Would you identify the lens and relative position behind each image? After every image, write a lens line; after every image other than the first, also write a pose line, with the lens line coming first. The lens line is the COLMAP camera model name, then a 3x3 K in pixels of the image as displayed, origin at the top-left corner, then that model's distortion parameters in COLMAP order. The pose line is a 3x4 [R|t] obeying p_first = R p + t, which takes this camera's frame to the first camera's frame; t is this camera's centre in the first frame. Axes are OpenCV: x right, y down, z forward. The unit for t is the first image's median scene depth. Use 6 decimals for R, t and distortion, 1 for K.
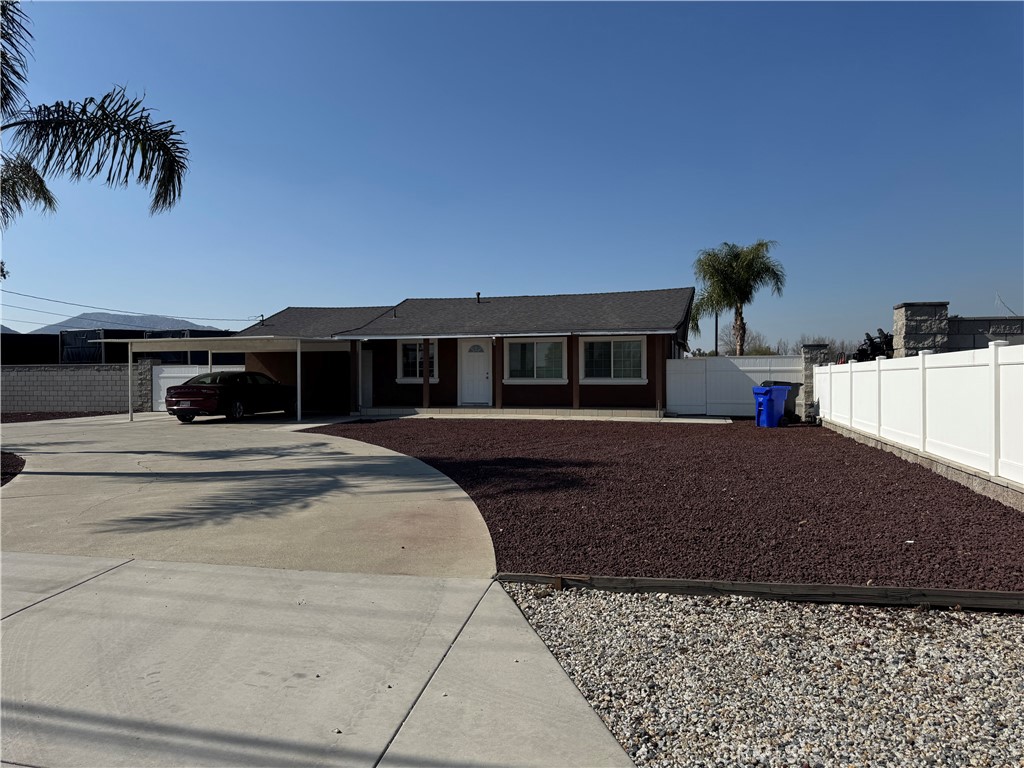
lens RADIAL K [[727.6, 0, 516.7], [0, 727.6, 377.8], [0, 0, 1]] dist [0.103516, -0.137562]
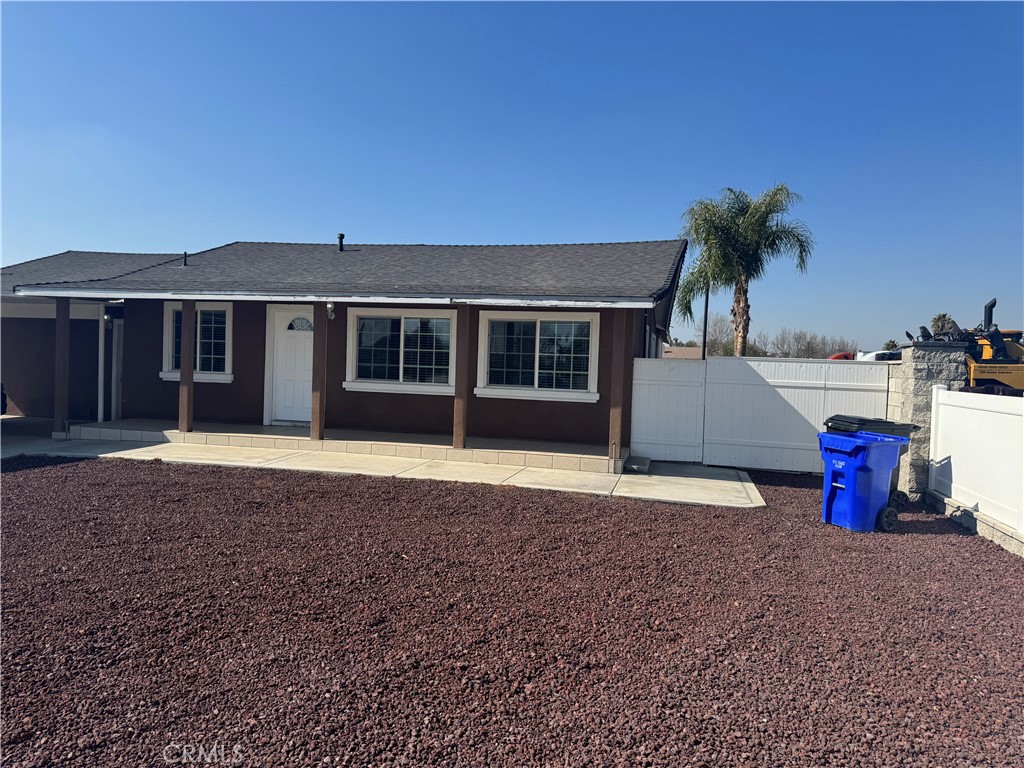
lens RADIAL K [[722.6, 0, 519.7], [0, 722.6, 386.6], [0, 0, 1]] dist [0.102660, -0.131741]
pose [[0.998648, 0.037611, 0.035882, 0.096107], [-0.038907, 0.998590, 0.036125, -0.019230], [-0.034473, -0.037472, 0.998703, 0.439450]]
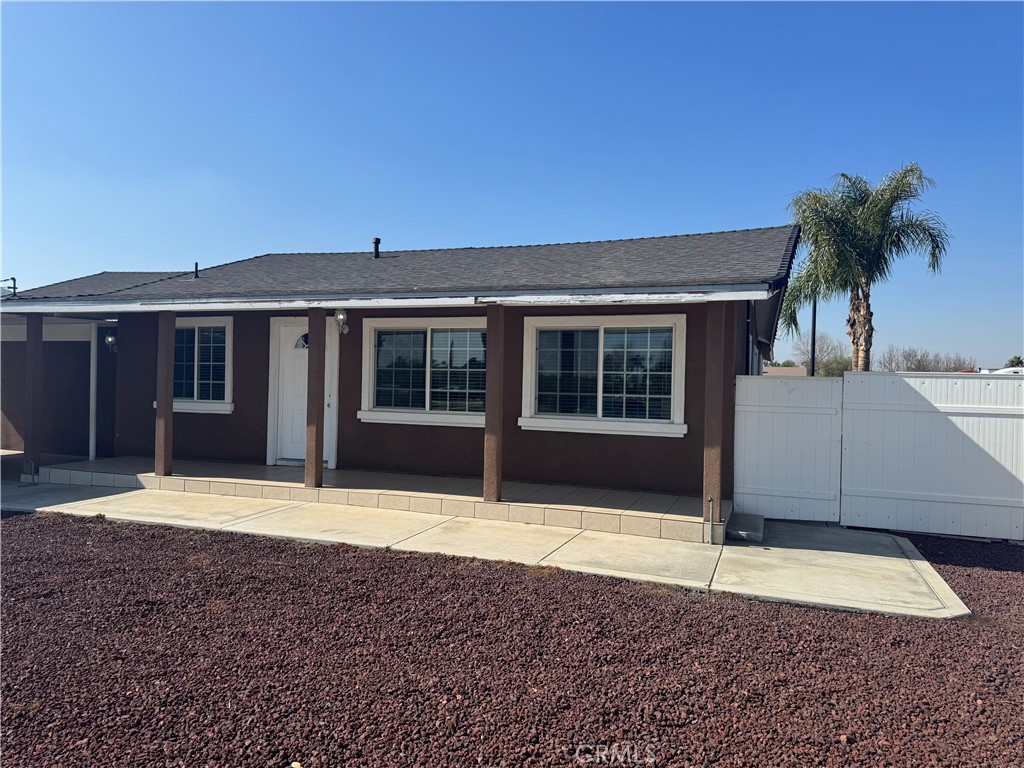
lens RADIAL K [[718.1, 0, 507.4], [0, 718.1, 379.8], [0, 0, 1]] dist [0.090175, -0.132400]
pose [[0.994519, 0.025427, -0.101421, 0.116238], [-0.025721, 0.999668, -0.001593, -0.018249], [0.101347, 0.004193, 0.994842, 0.571155]]
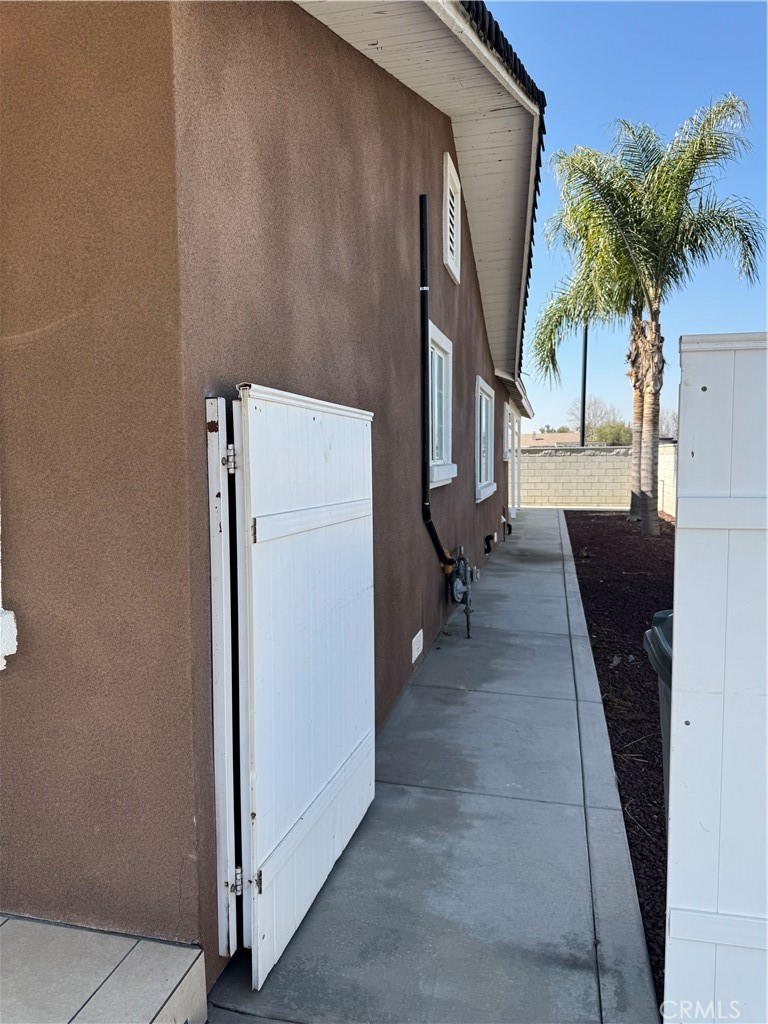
lens RADIAL K [[715.8, 0, 388.1], [0, 715.8, 515.9], [0, 0, 1]] dist [0.055899, -0.068311]
pose [[0.999644, -0.003773, 0.026422, 0.219100], [0.001533, 0.996440, 0.084285, -0.016291], [-0.026646, -0.084215, 0.996091, 0.888449]]
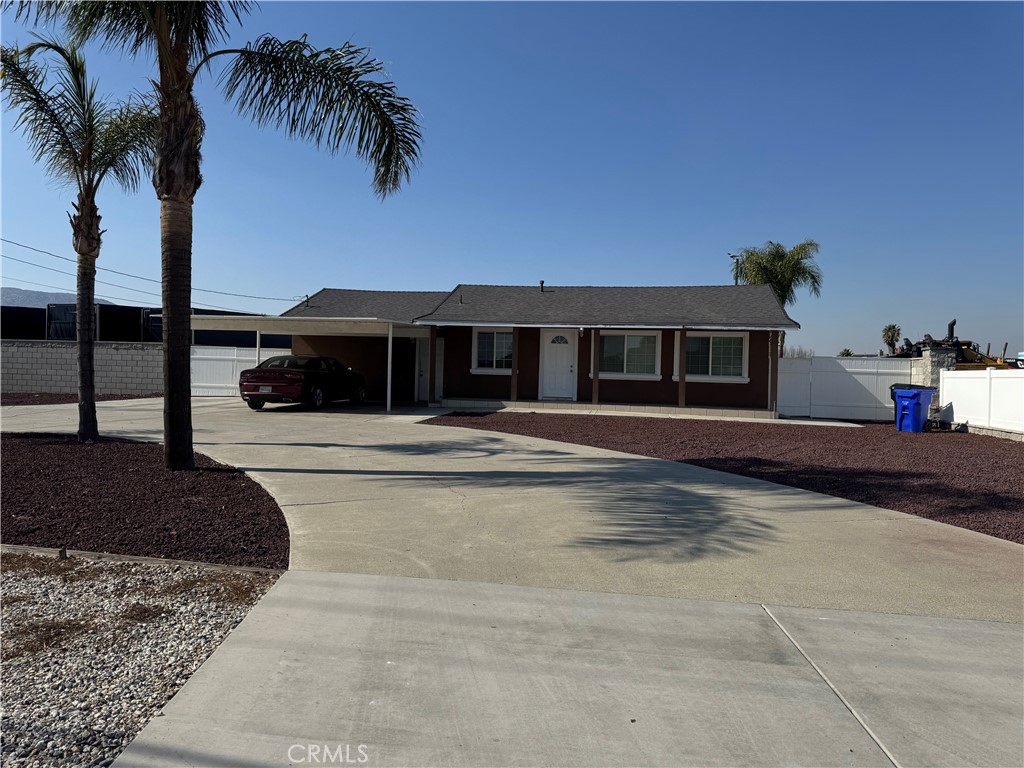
lens RADIAL K [[730.0, 0, 515.6], [0, 730.0, 373.8], [0, 0, 1]] dist [0.066731, -0.068147]
pose [[0.995427, 0.031638, 0.090131, -0.200369], [-0.031891, 0.999490, 0.001366, 0.004618], [-0.090042, -0.004234, 0.995929, 0.067036]]
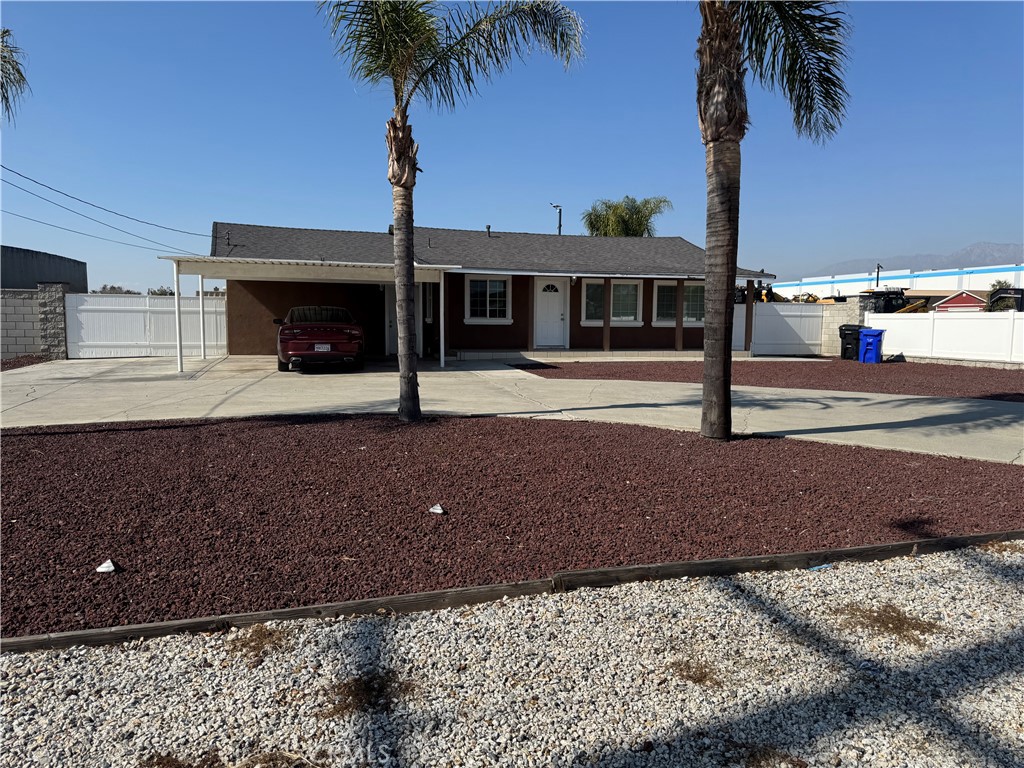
lens RADIAL K [[727.6, 0, 516.7], [0, 727.6, 377.8], [0, 0, 1]] dist [0.103516, -0.137562]
pose [[0.853635, -0.028870, 0.520072, -0.602918], [-0.013503, 0.996901, 0.077503, 0.003635], [-0.520697, -0.073182, 0.850599, 0.211678]]
